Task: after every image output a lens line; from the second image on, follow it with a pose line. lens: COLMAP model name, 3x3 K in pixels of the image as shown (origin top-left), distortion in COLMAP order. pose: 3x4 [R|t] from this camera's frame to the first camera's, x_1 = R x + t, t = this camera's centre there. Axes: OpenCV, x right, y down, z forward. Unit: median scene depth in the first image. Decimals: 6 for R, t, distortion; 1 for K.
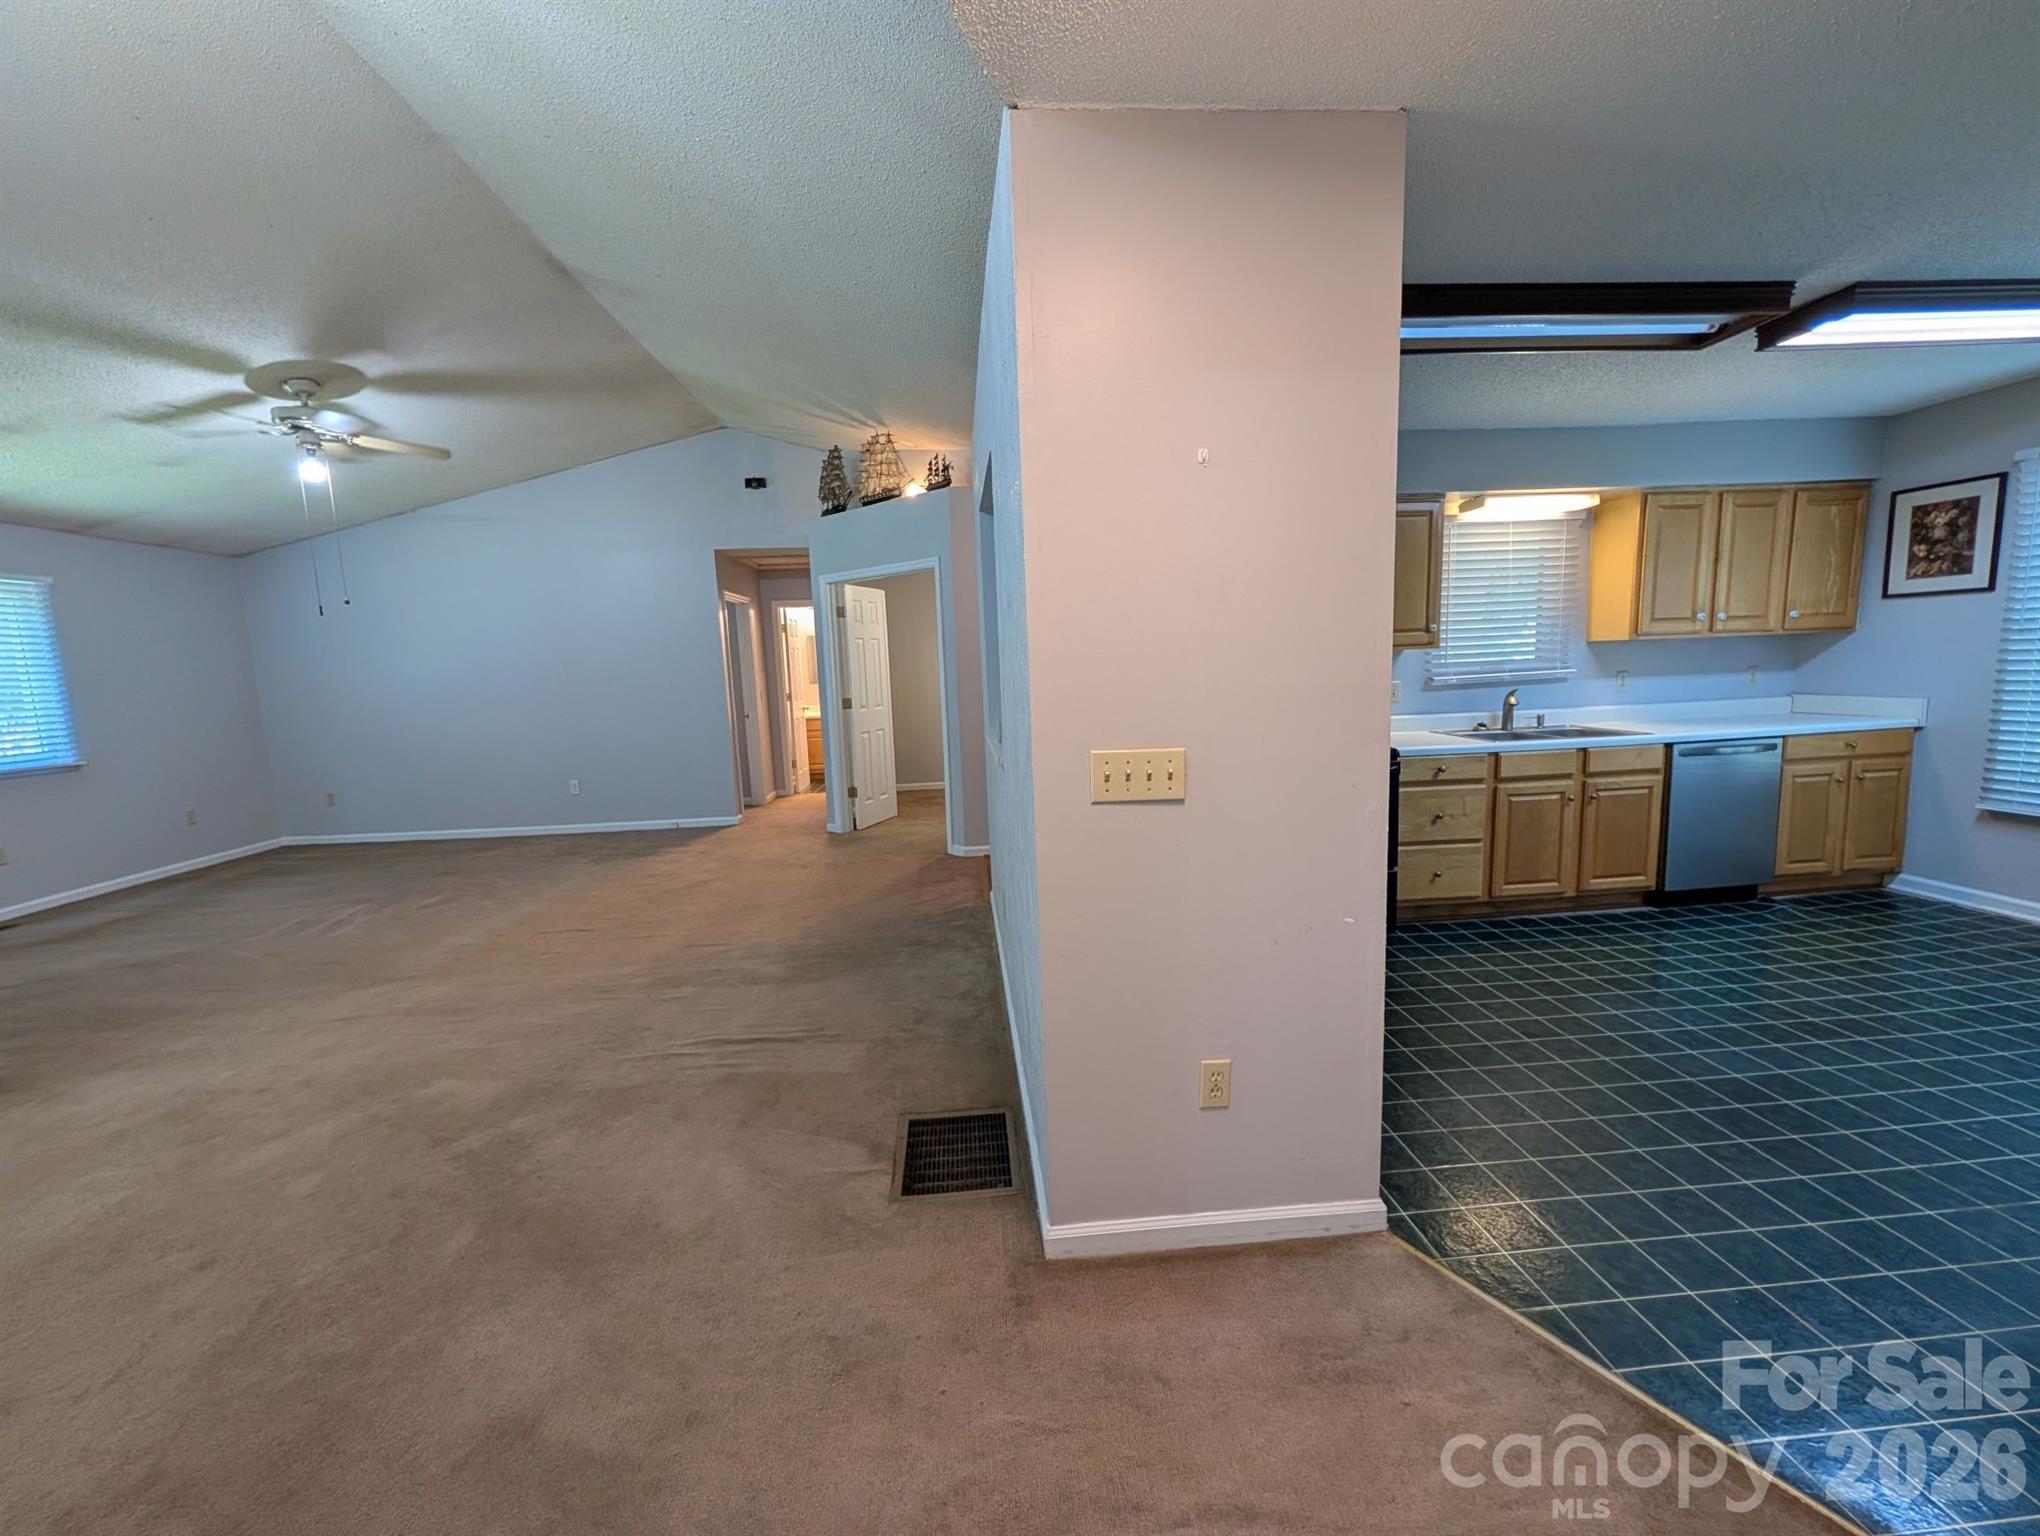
lens RADIAL K [[783.7, 0, 1020.4], [0, 783.7, 764.8], [0, 0, 1]] dist [-0.001116, 0.000628]
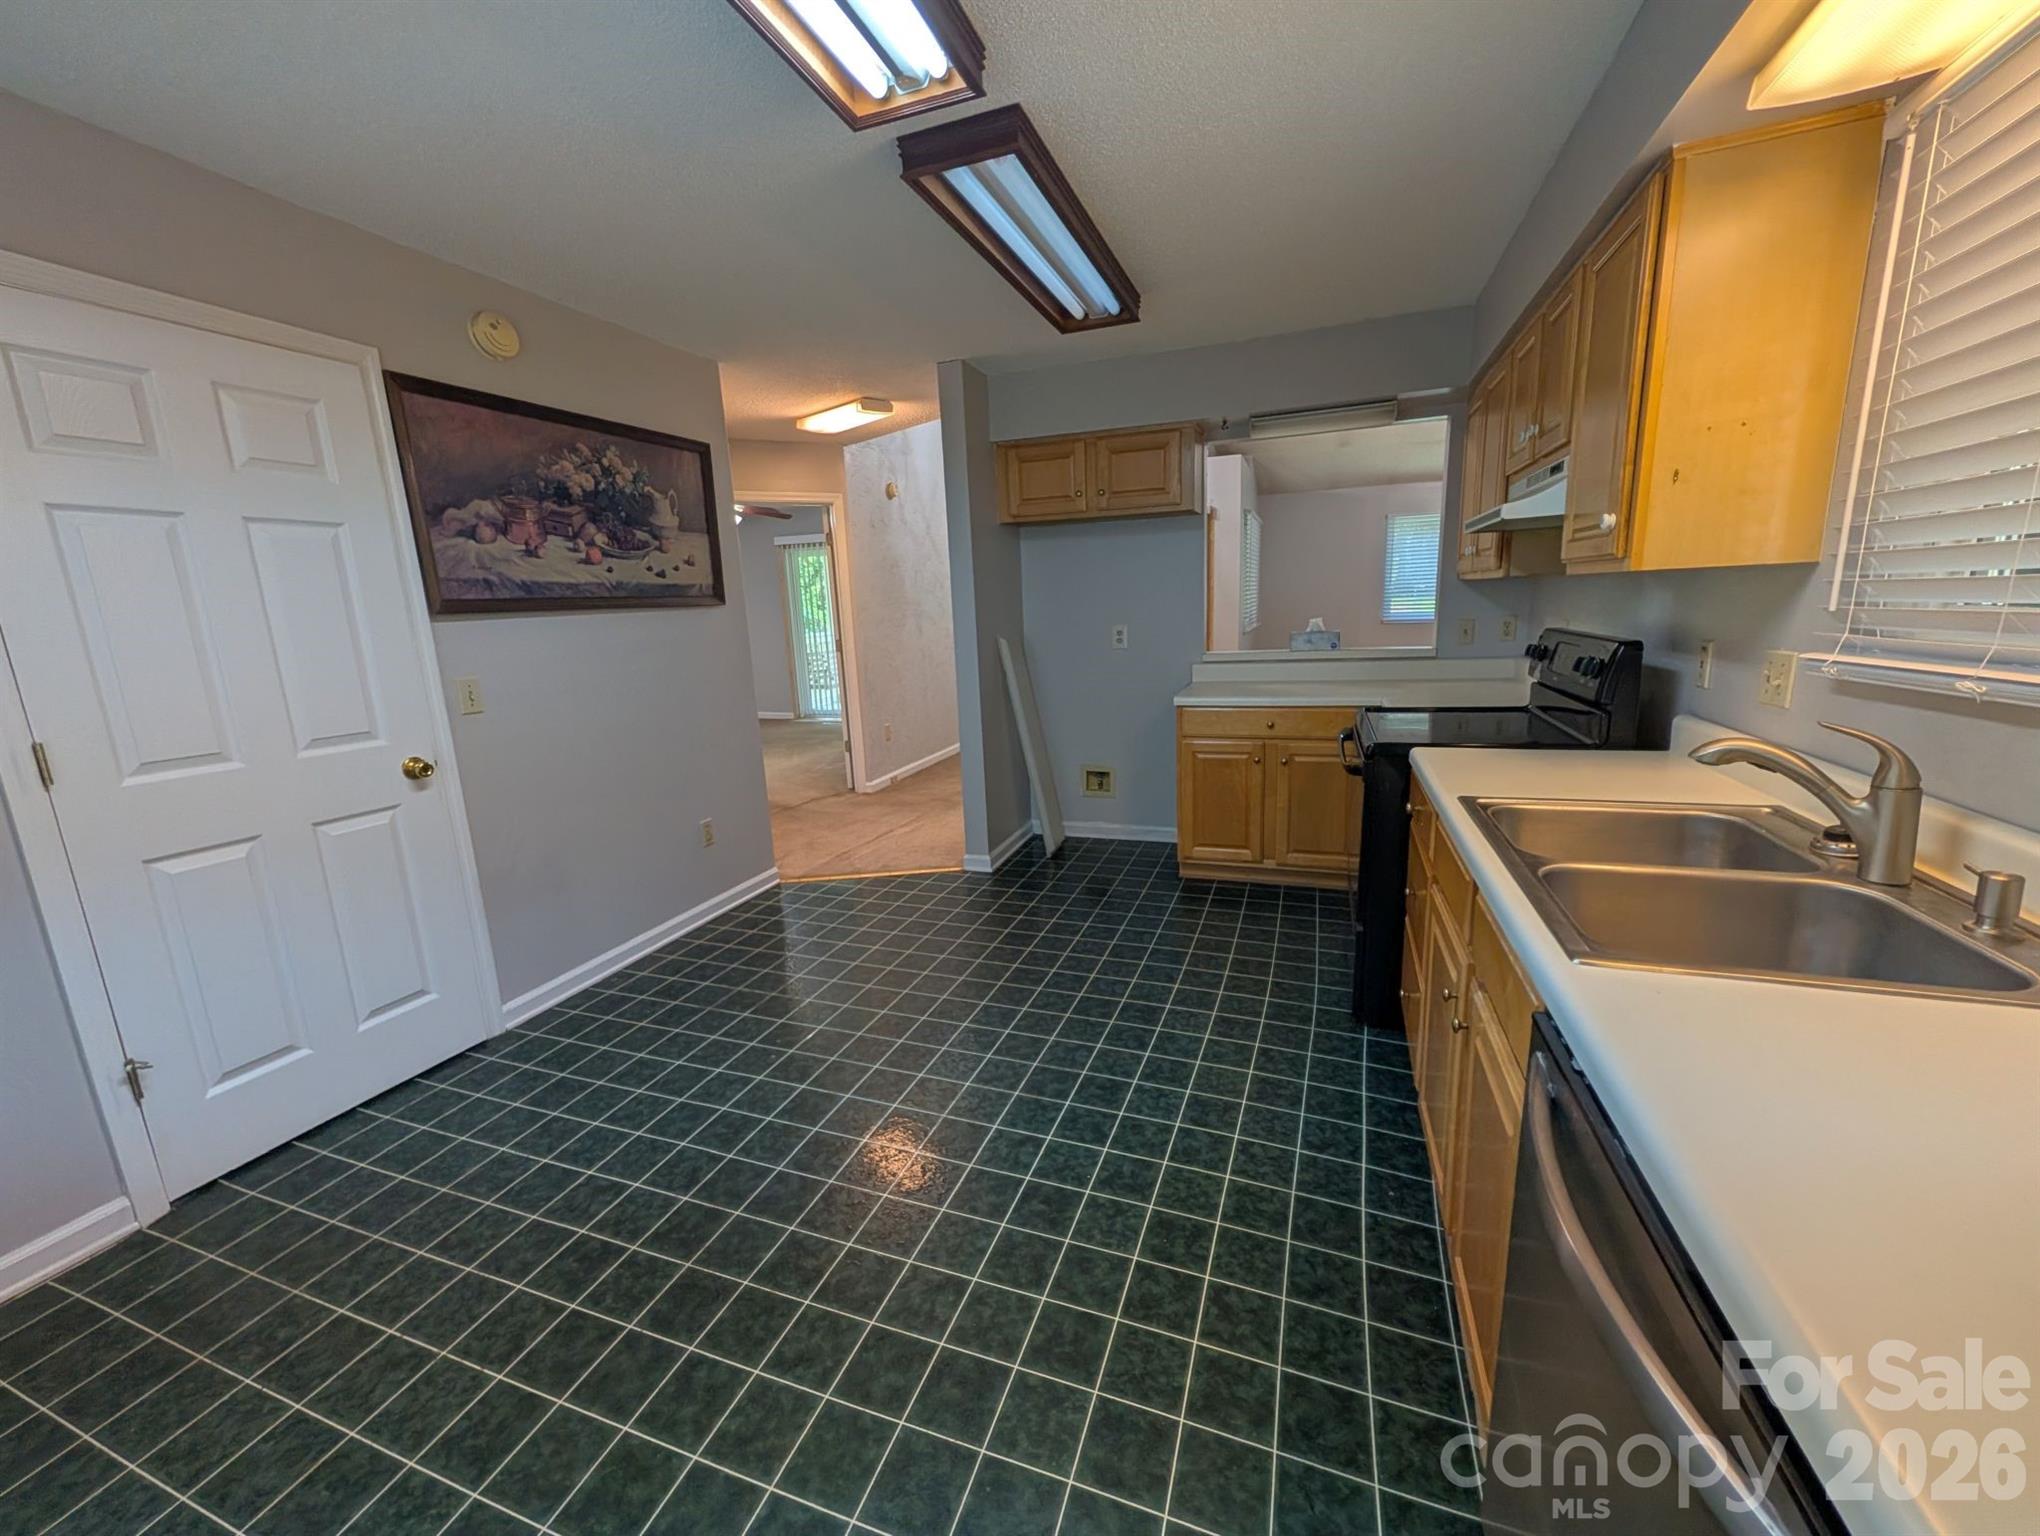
lens RADIAL K [[783.7, 0, 1010.2], [0, 783.7, 759.0], [0, 0, 1]] dist [-0.001116, 0.000628]
pose [[-0.421067, 0.231338, -0.877032, 1.068874], [-0.061796, 0.957365, 0.282196, -0.153954], [0.904922, 0.173021, -0.388819, 0.910838]]
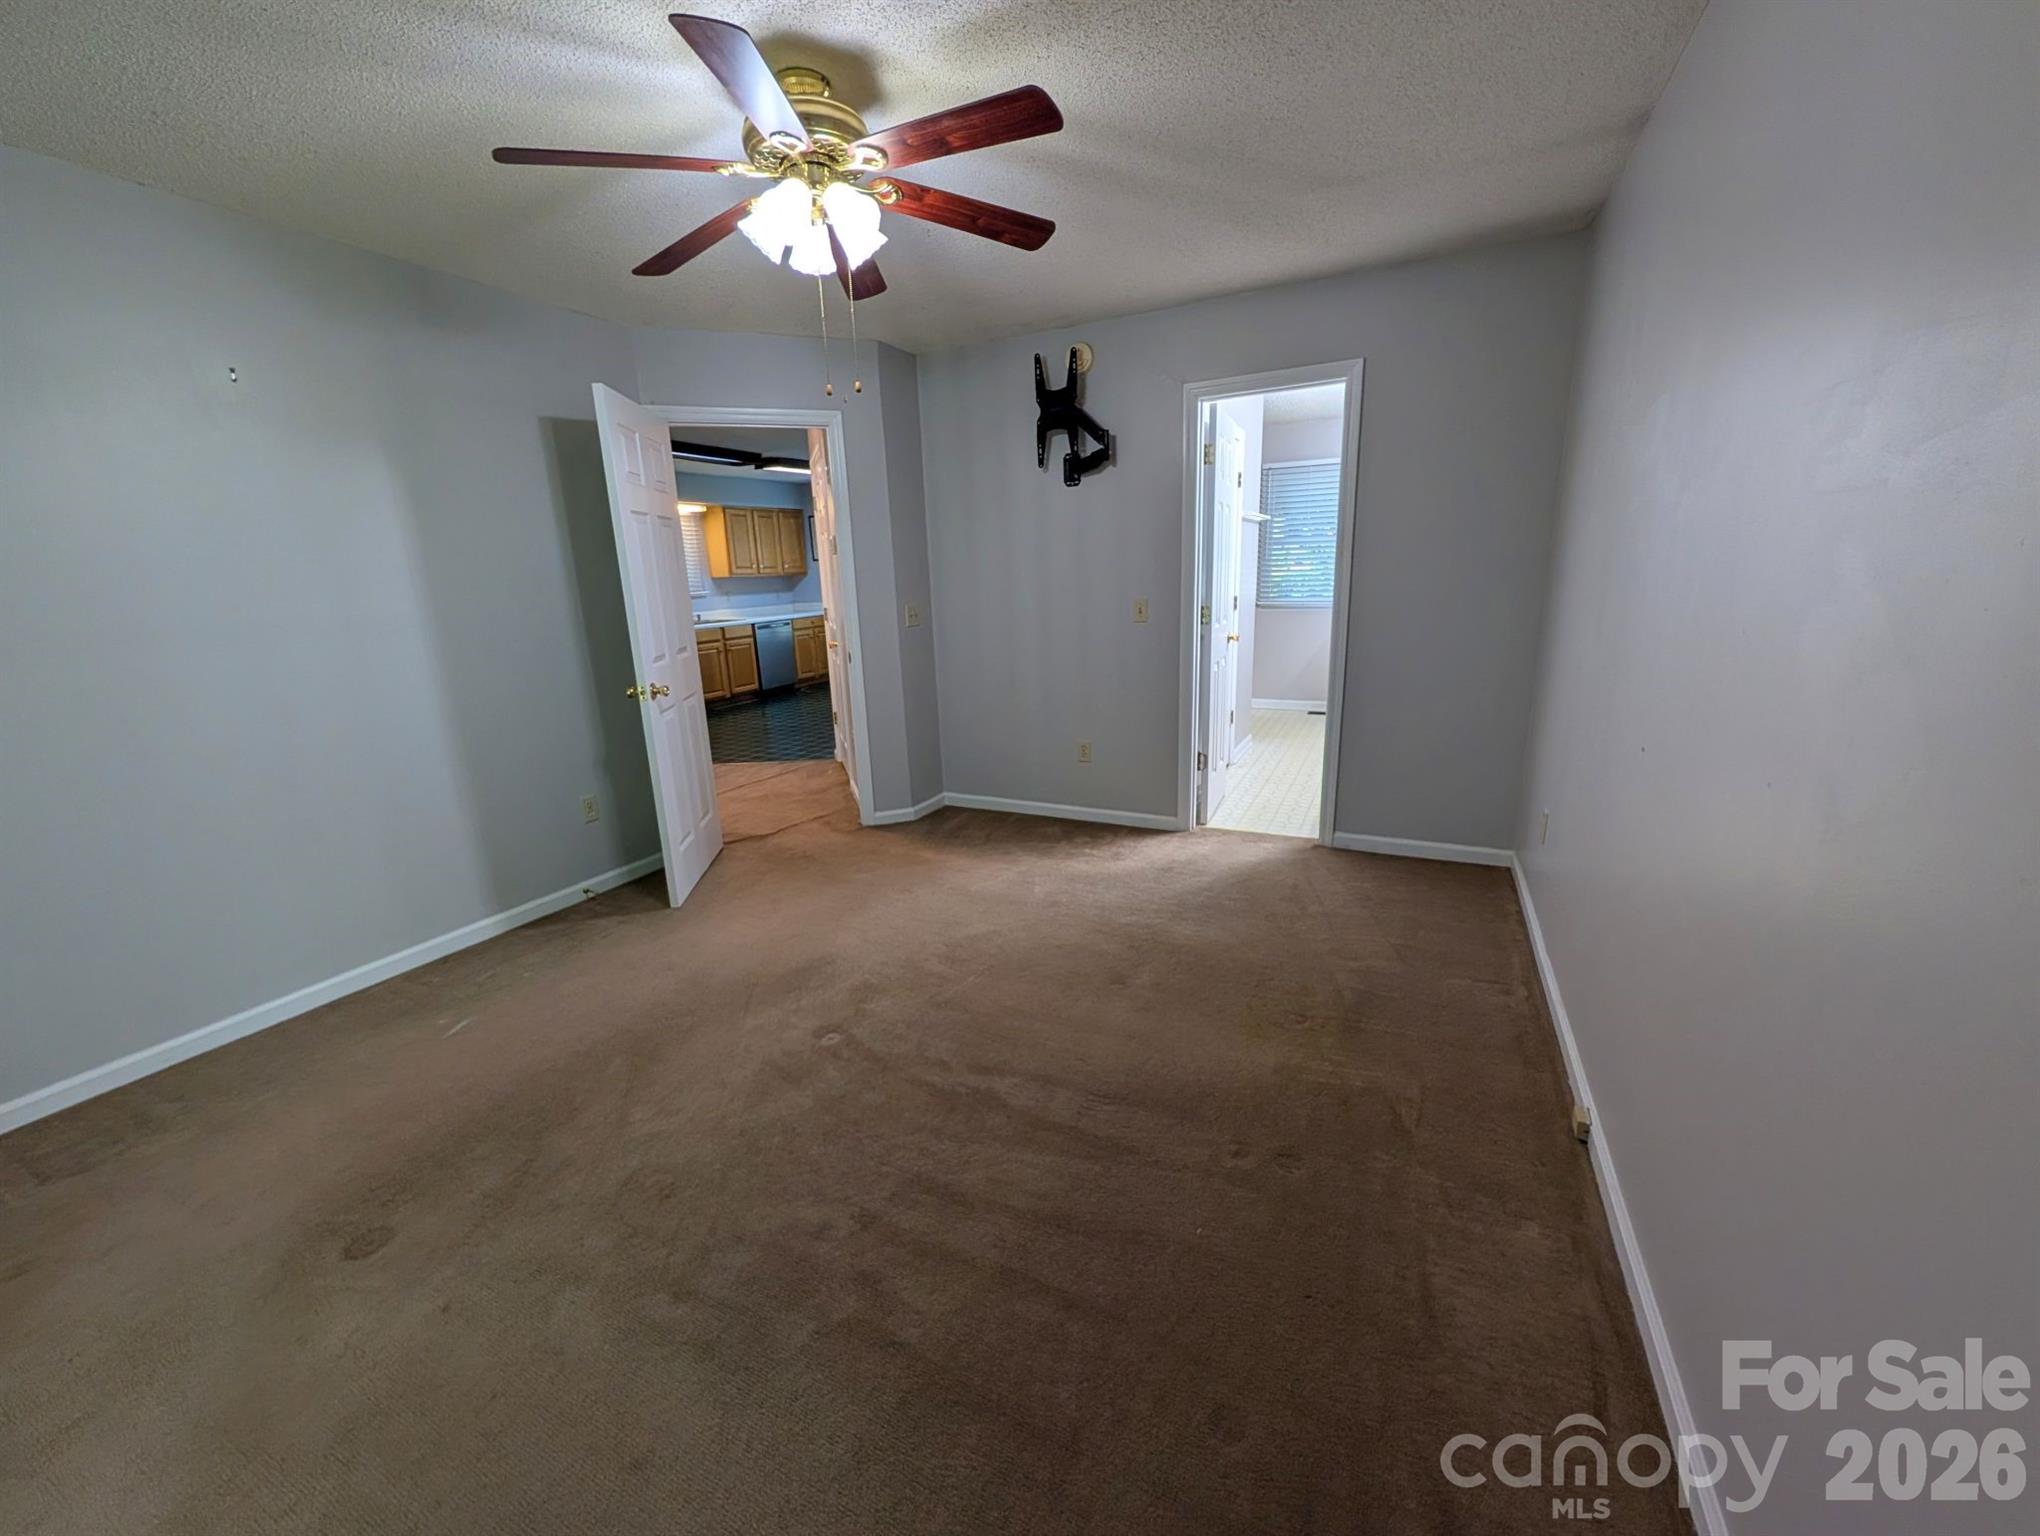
lens RADIAL K [[783.7, 0, 1021.3], [0, 783.7, 764.5], [0, 0, 1]] dist [-0.001116, 0.000628]
pose [[0.513128, -0.185858, 0.837948, -0.727307], [0.124485, 0.982067, 0.141593, 0.145434], [-0.849237, 0.031657, 0.527062, -0.817317]]
